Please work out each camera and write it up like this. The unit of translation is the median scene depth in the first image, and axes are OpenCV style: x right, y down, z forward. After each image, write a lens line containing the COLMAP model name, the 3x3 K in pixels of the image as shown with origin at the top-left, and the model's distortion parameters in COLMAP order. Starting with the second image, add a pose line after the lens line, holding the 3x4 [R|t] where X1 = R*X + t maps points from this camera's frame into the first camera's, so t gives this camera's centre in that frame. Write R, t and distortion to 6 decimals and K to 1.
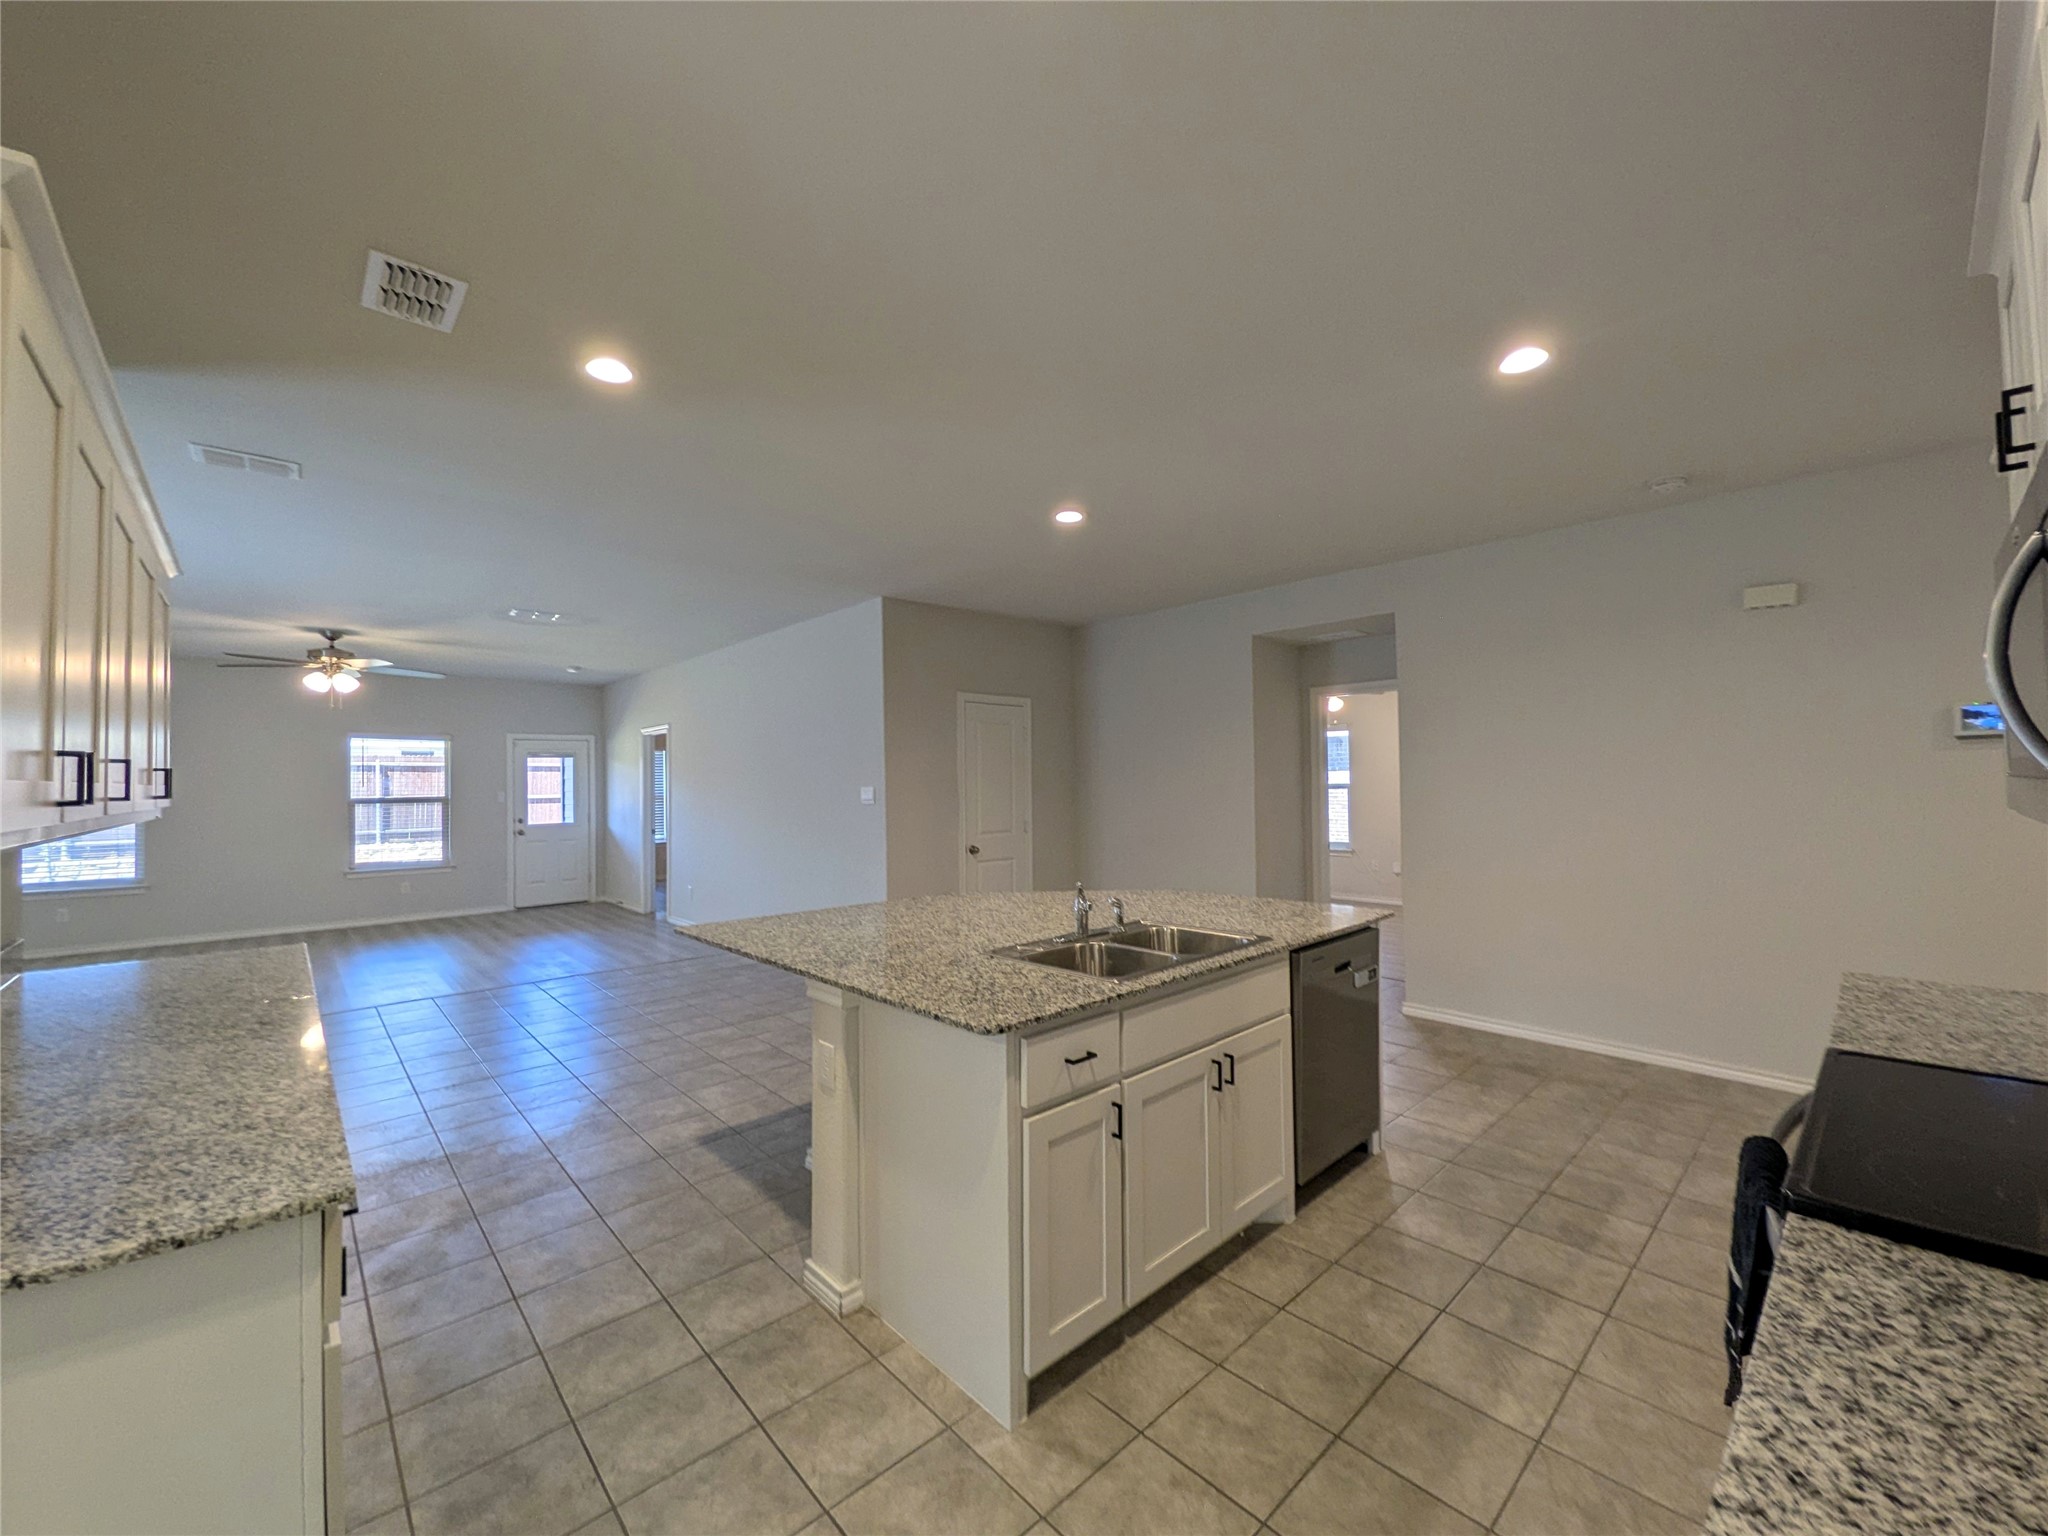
lens RADIAL K [[808.4, 0, 1022.8], [0, 808.4, 770.9], [0, 0, 1]] dist [0.004273, 0.000114]
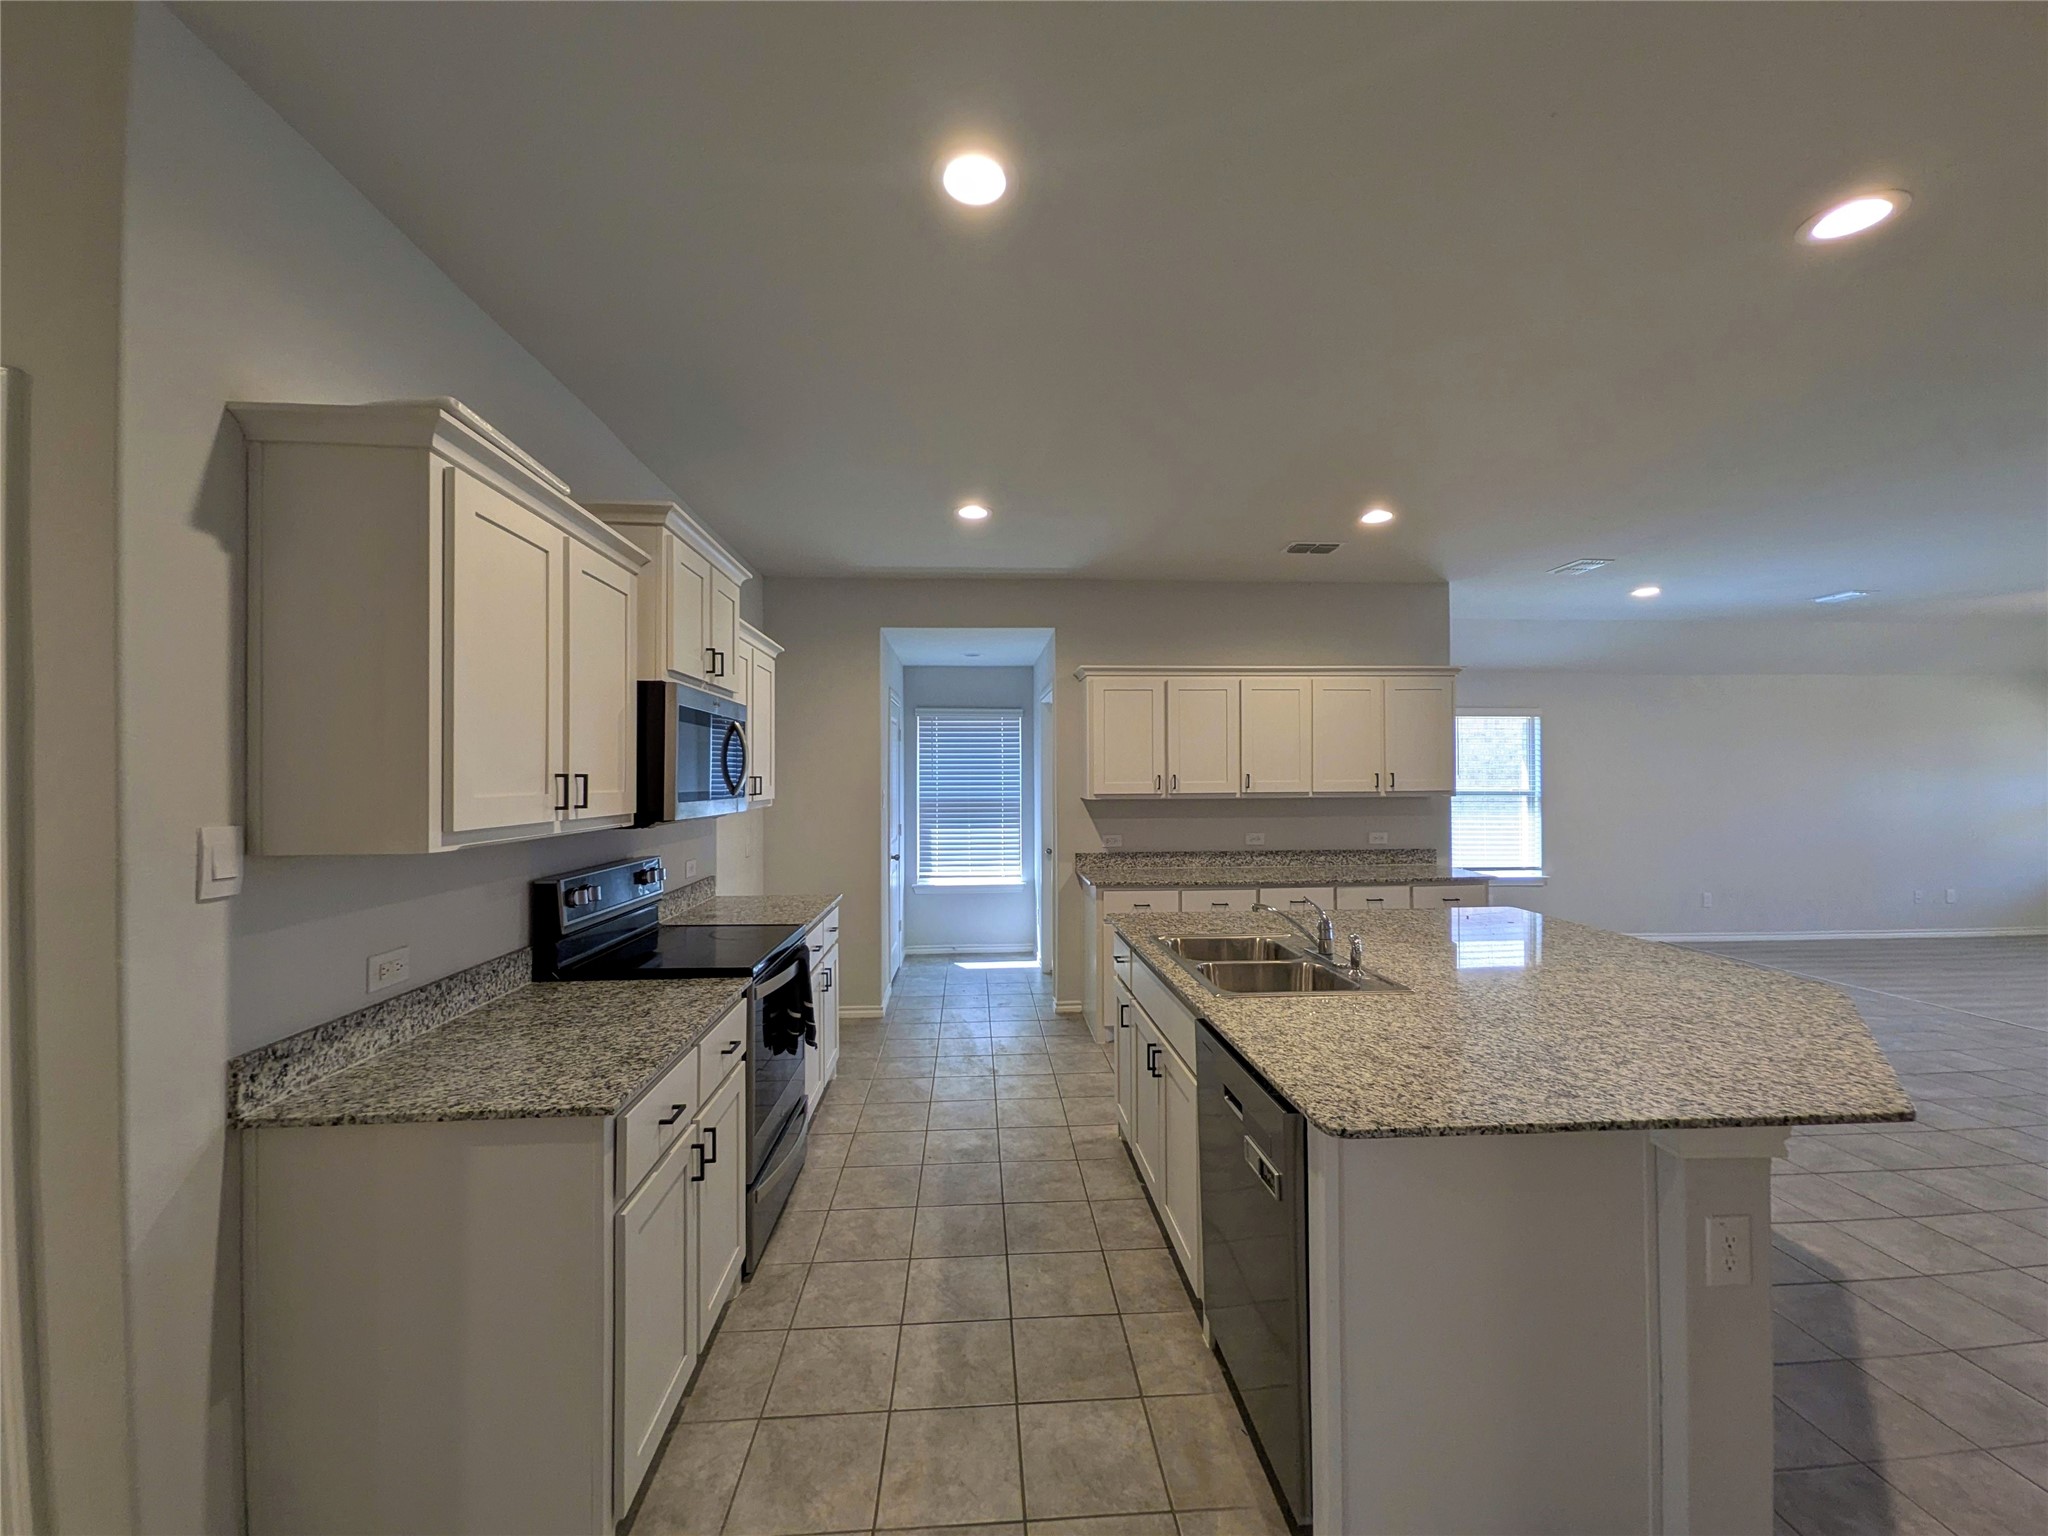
lens RADIAL K [[808.4, 0, 1022.8], [0, 808.4, 770.9], [0, 0, 1]] dist [0.004273, 0.000114]
pose [[-0.633299, 0.011318, -0.773824, 0.443674], [0.027057, 0.999606, -0.007523, -0.007173], [0.773434, -0.025702, -0.633356, 0.575094]]
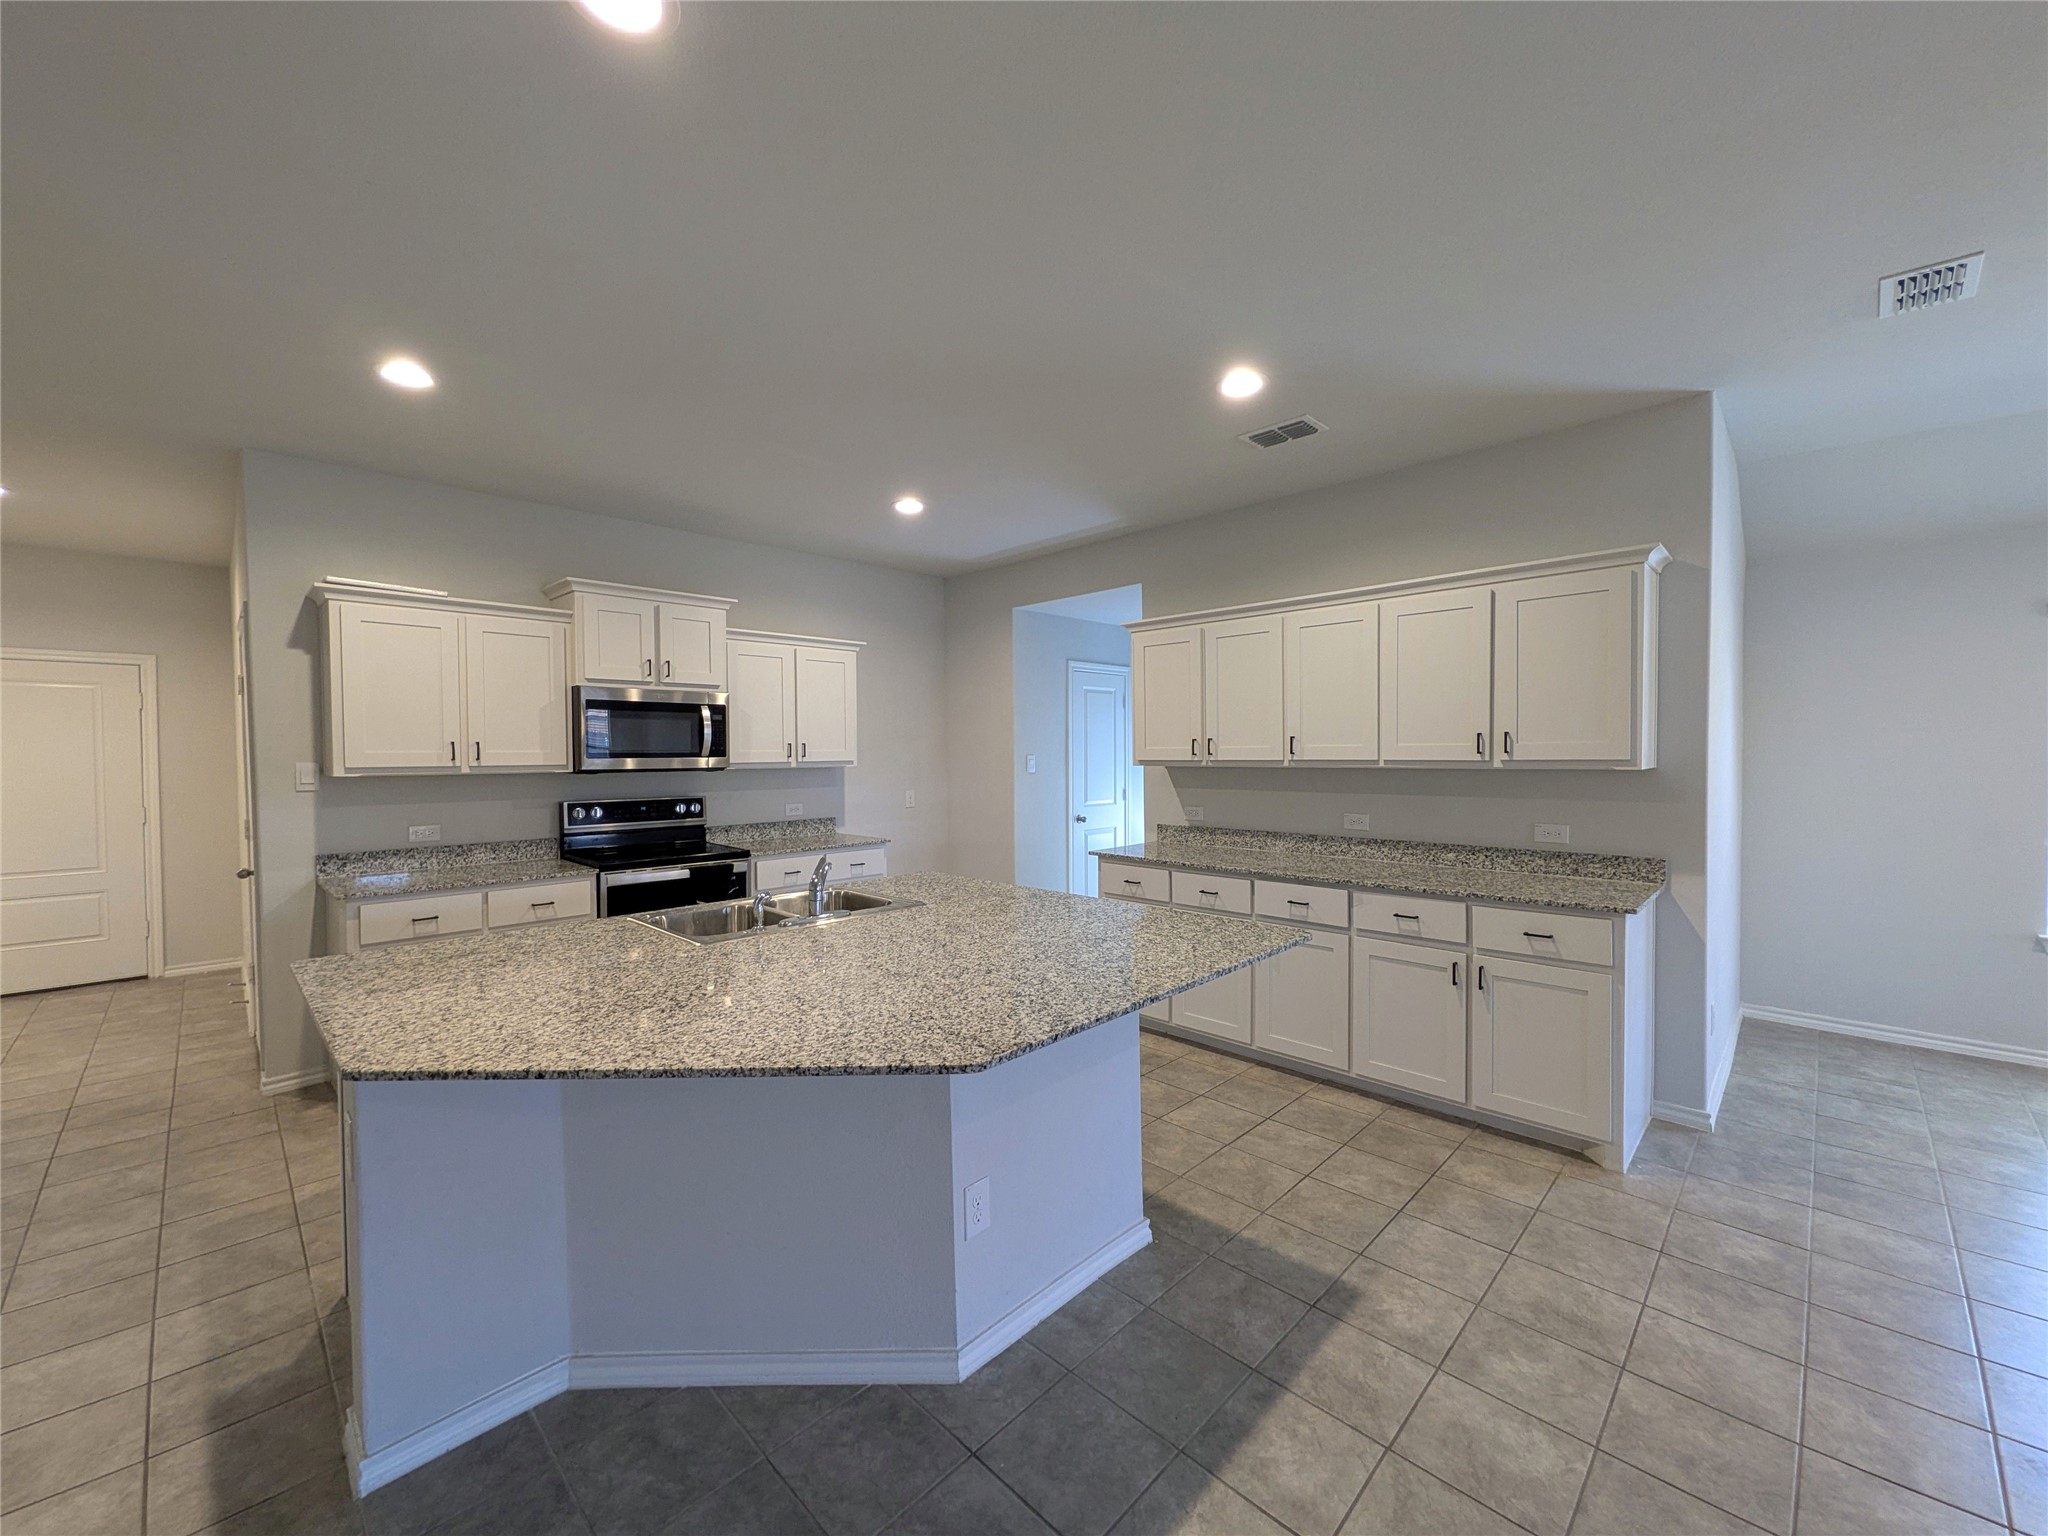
lens RADIAL K [[808.4, 0, 1022.8], [0, 808.4, 770.9], [0, 0, 1]] dist [0.004273, 0.000114]
pose [[-0.998906, 0.022236, -0.041127, -0.058276], [0.021929, 0.999728, 0.007917, 0.012255], [0.041292, 0.007007, -0.999123, 0.846535]]
